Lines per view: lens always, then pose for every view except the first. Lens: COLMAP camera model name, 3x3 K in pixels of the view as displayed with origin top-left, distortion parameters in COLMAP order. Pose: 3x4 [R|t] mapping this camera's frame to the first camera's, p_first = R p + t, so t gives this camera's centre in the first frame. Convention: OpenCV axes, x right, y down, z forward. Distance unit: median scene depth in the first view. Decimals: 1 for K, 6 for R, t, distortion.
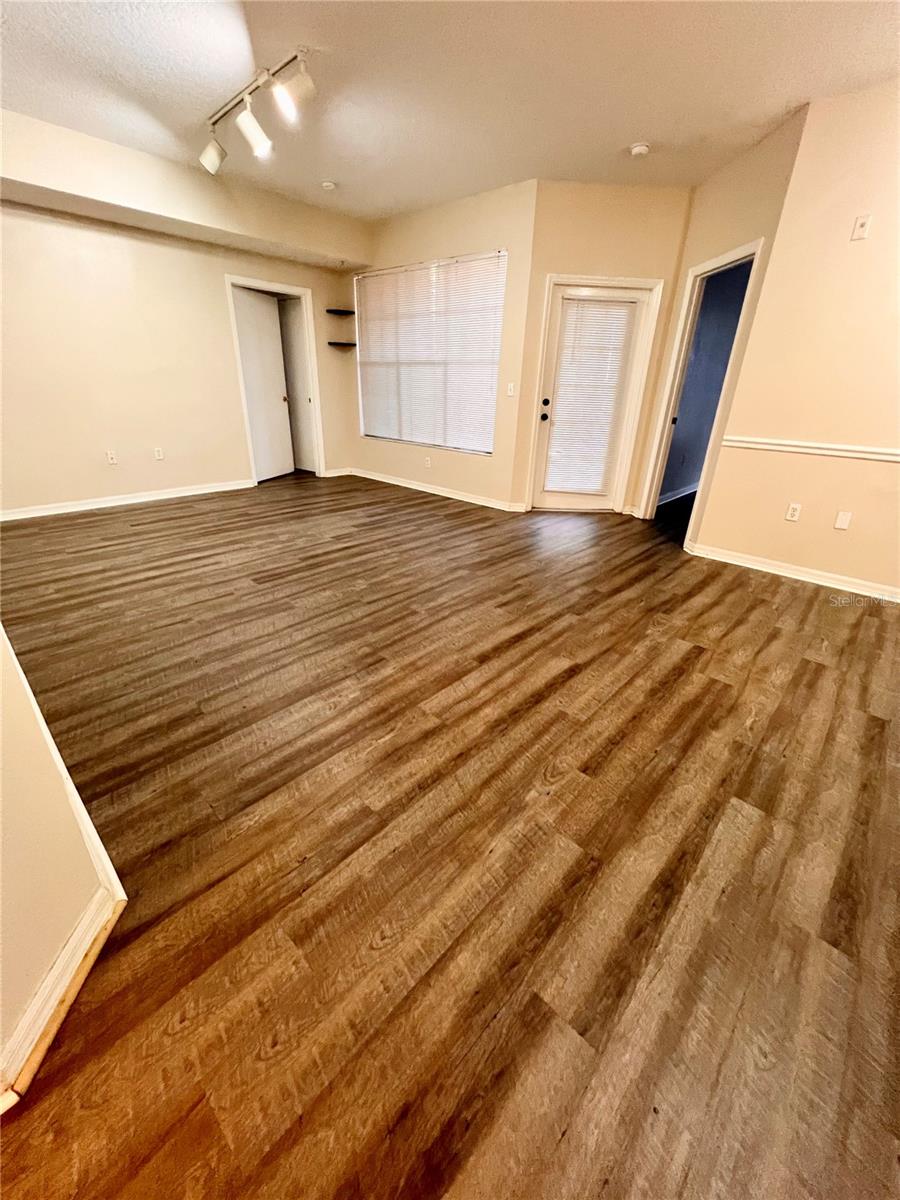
lens RADIAL K [[476.3, 0, 448.9], [0, 476.3, 598.8], [0, 0, 1]] dist [-0.000976, -0.000158]
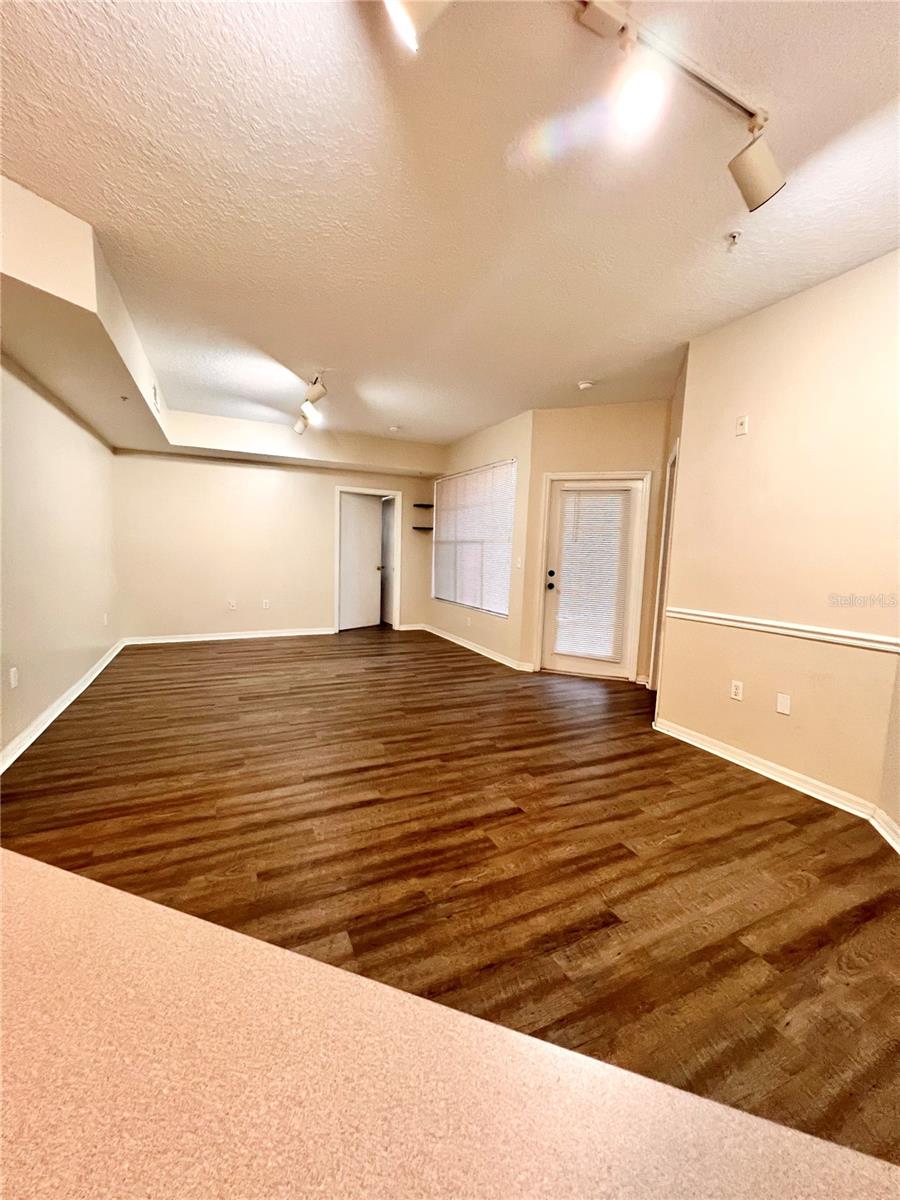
lens RADIAL K [[476.3, 0, 449.4], [0, 476.3, 601.3], [0, 0, 1]] dist [-0.000976, -0.000158]
pose [[0.929410, 0.035731, -0.367315, 0.548495], [-0.152852, 0.943189, -0.295011, 0.007517], [0.335906, 0.330331, 0.882071, -0.029294]]
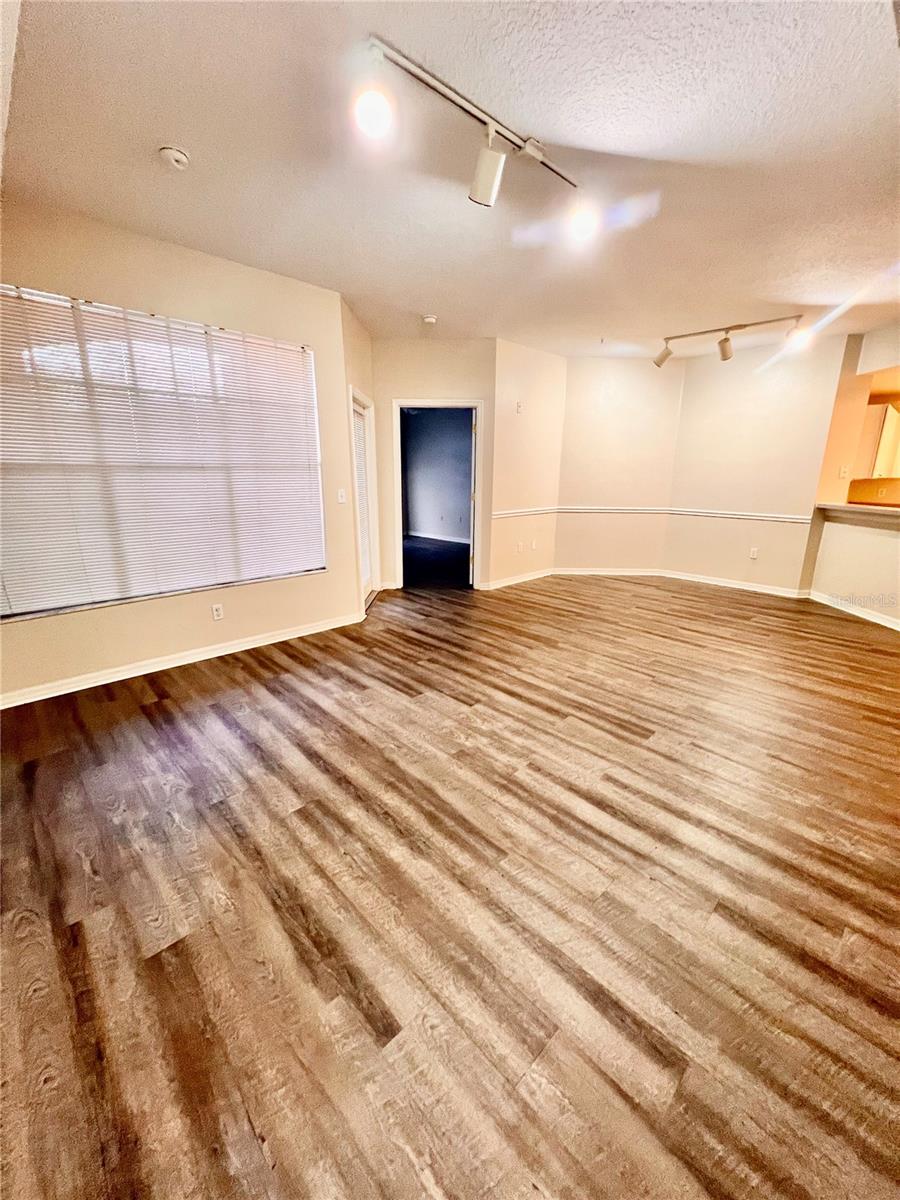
lens RADIAL K [[476.3, 0, 455.5], [0, 476.3, 600.5], [0, 0, 1]] dist [-0.000976, -0.000158]
pose [[0.049322, -0.290095, 0.955726, -1.082816], [0.411558, 0.877781, 0.245197, -0.553649], [-0.910048, 0.381243, 0.162685, 1.016466]]
